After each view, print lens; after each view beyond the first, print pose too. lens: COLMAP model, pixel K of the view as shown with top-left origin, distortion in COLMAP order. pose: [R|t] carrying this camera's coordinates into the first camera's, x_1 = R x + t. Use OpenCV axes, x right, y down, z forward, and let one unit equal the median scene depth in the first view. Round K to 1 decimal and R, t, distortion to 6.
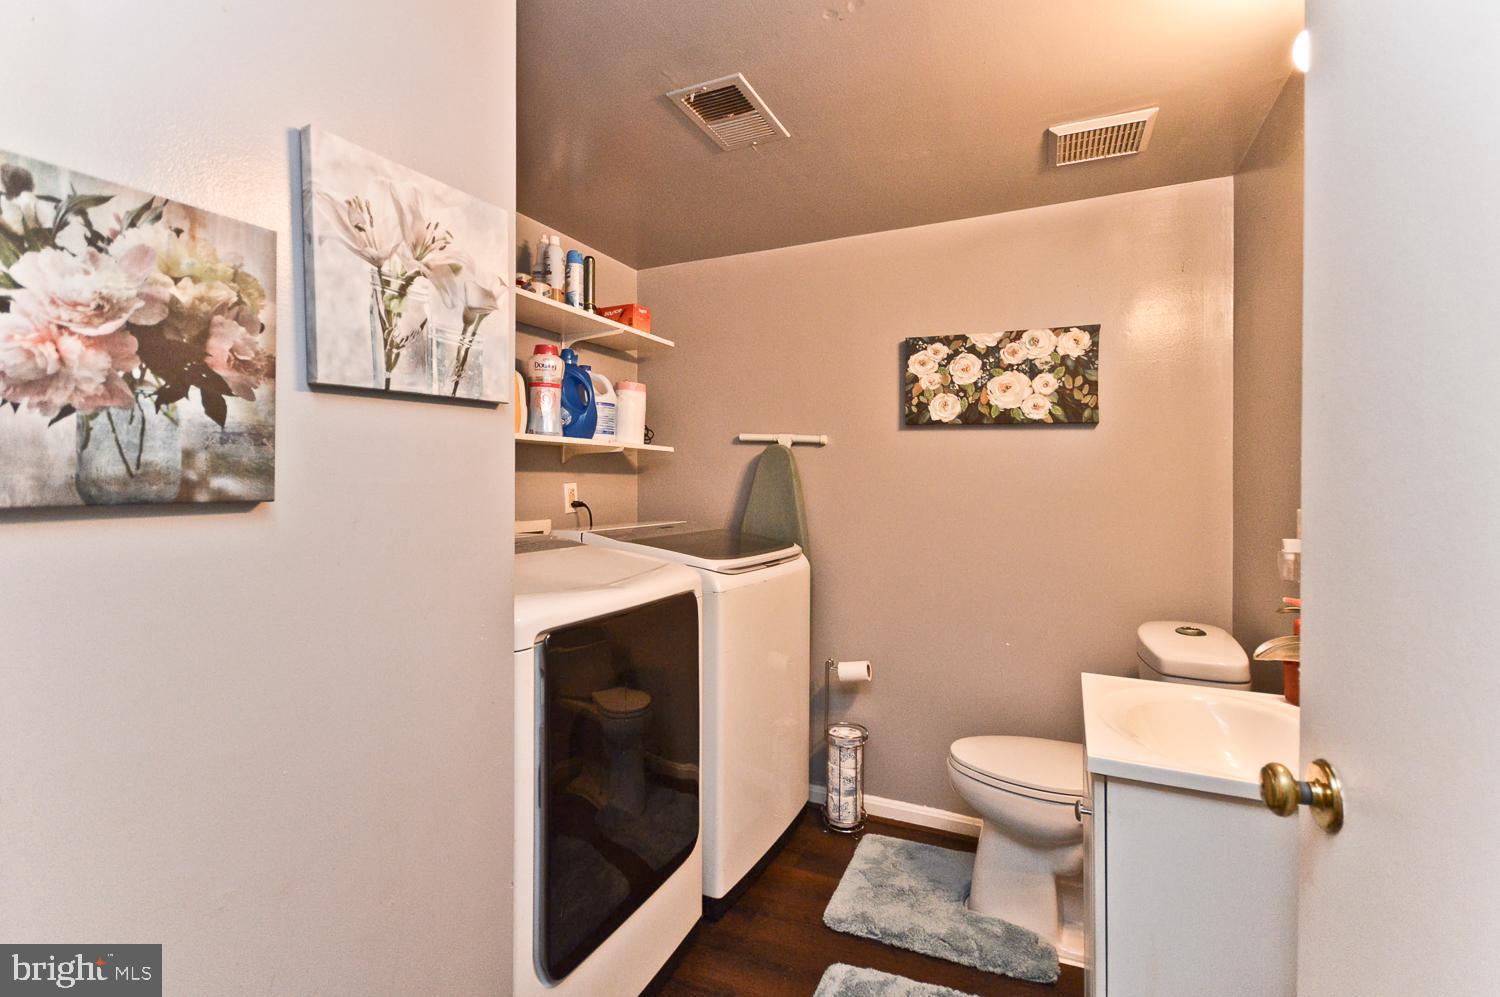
lens RADIAL K [[677.9, 0, 754.5], [0, 677.9, 492.6], [0, 0, 1]] dist [0.018417, -0.004407]
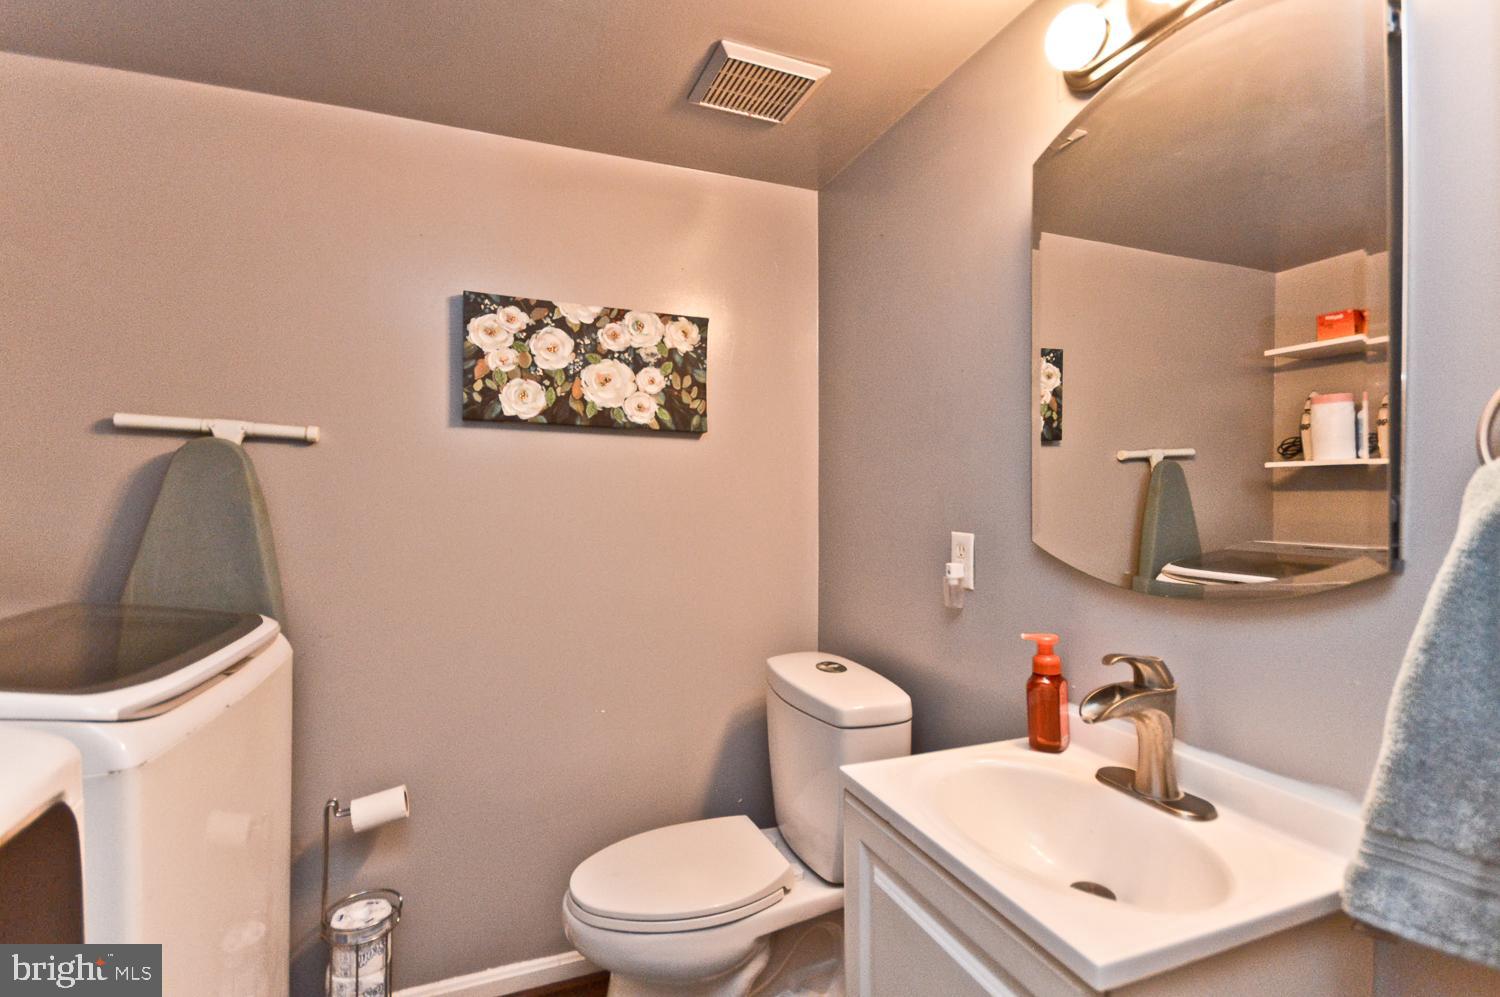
lens RADIAL K [[677.9, 0, 722.9], [0, 677.9, 491.3], [0, 0, 1]] dist [0.018417, -0.004407]
pose [[0.701593, -0.003176, 0.712571, -0.085515], [0.013716, 0.999865, -0.009049, -0.019221], [-0.712446, 0.016122, 0.701542, 0.366025]]
